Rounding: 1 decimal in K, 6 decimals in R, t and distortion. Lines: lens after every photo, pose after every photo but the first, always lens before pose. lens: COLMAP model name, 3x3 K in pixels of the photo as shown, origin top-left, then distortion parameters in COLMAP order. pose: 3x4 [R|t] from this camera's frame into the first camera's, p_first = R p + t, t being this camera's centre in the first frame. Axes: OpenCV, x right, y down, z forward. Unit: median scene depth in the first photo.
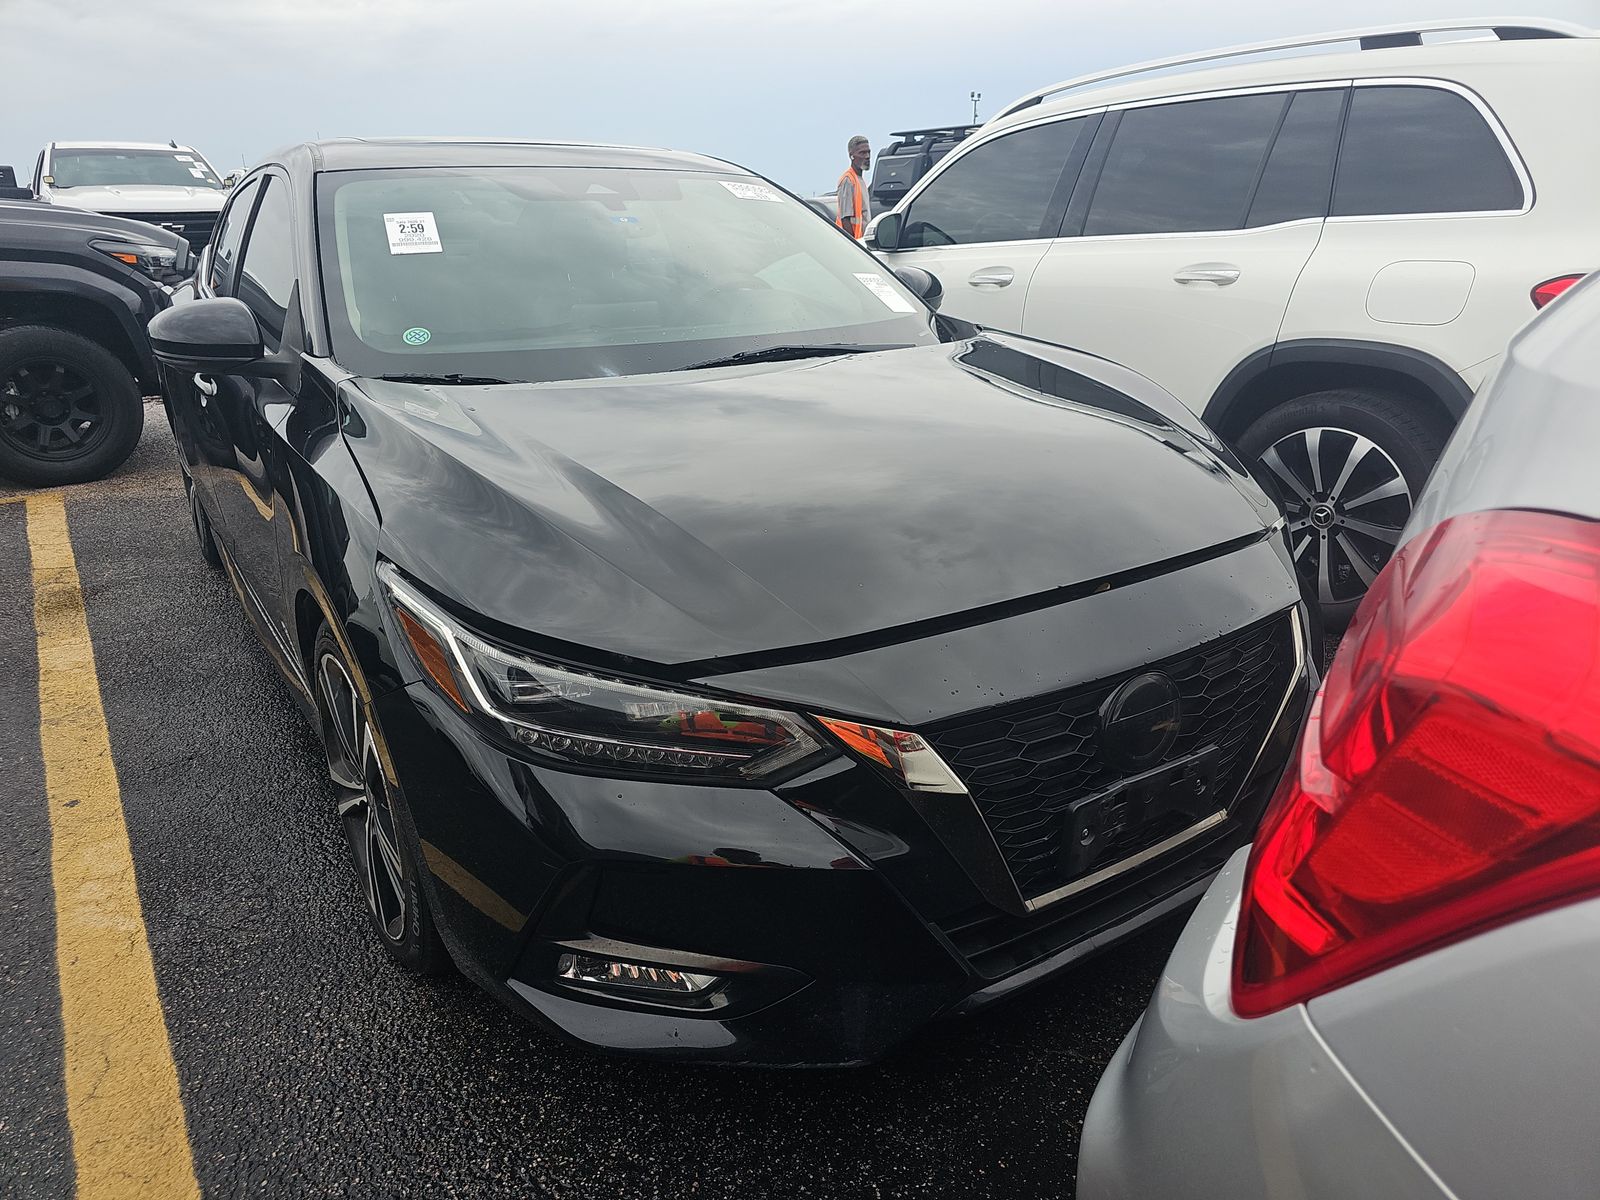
lens RADIAL K [[1080.1, 0, 785.0], [0, 1080.1, 557.0], [0, 0, 1]] dist [0.049520, -0.047673]
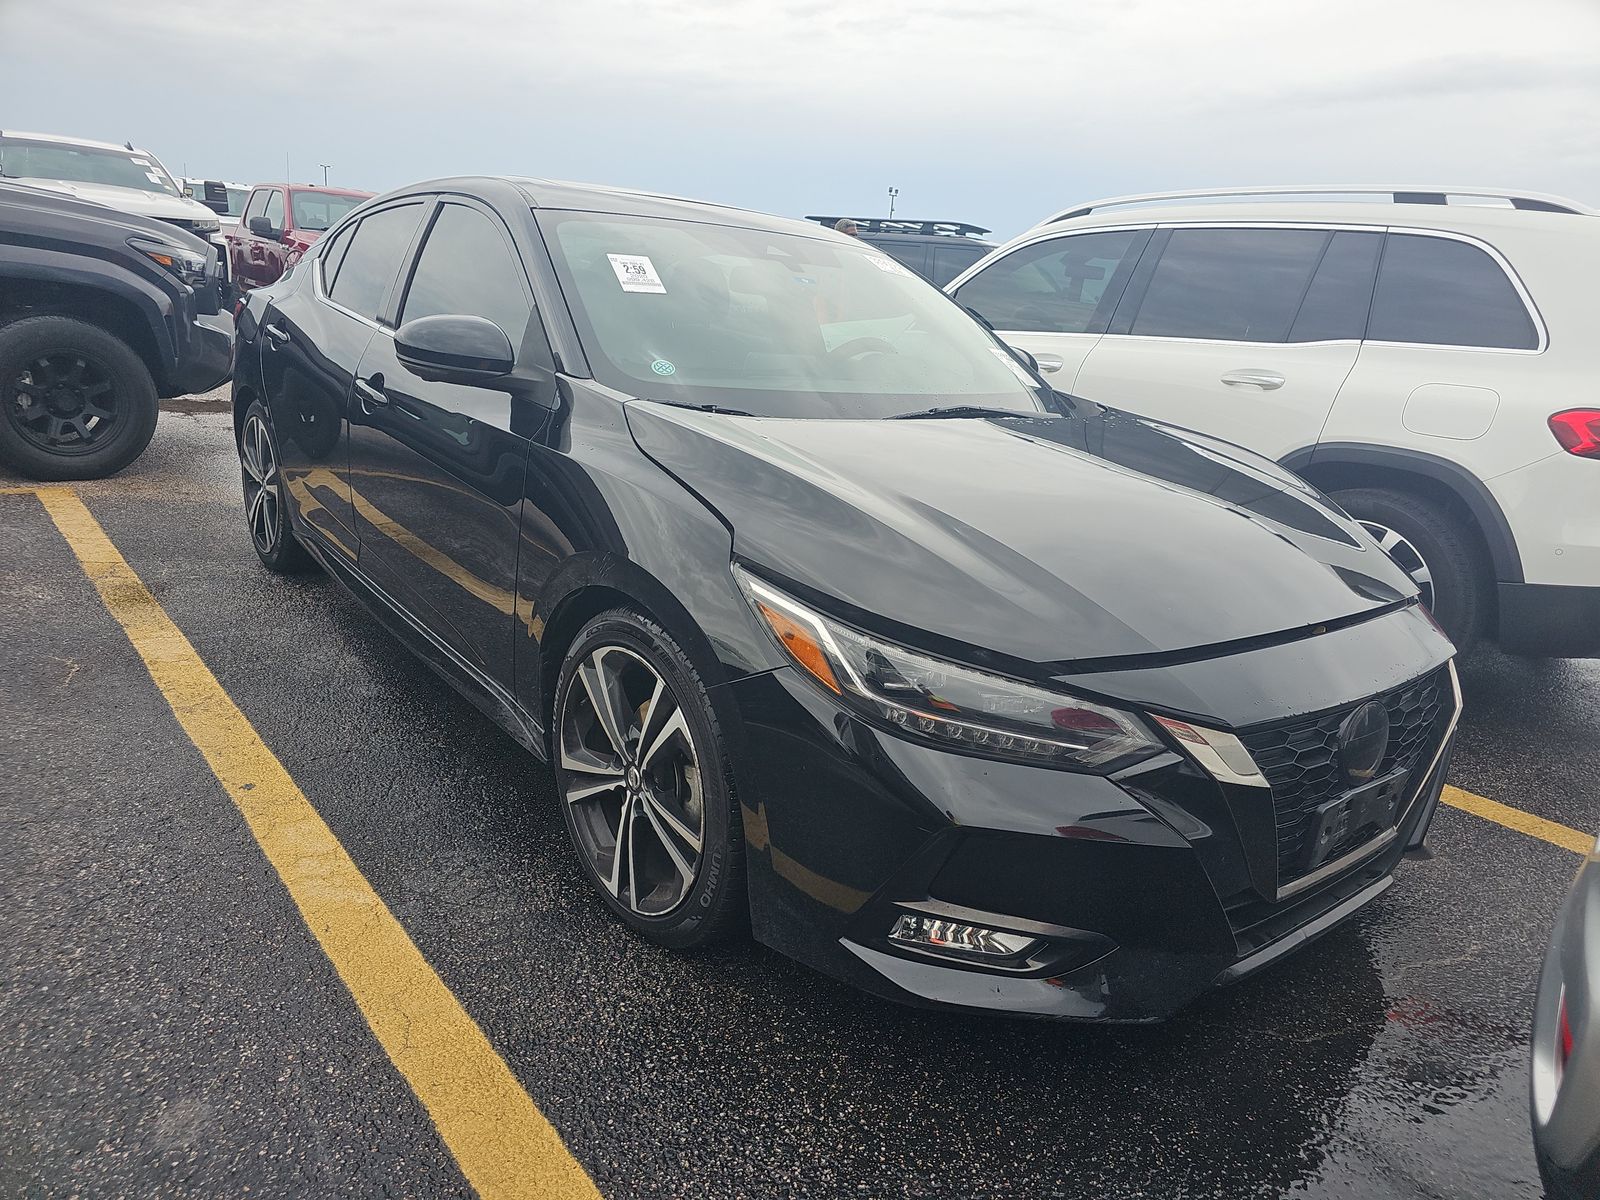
lens RADIAL K [[1080.1, 0, 785.0], [0, 1080.1, 557.0], [0, 0, 1]] dist [0.049520, -0.047673]
pose [[0.990250, 0.075694, 0.116943, -0.246995], [-0.068514, 0.995579, -0.064252, 0.037148], [-0.121289, 0.055613, 0.991058, -0.066229]]
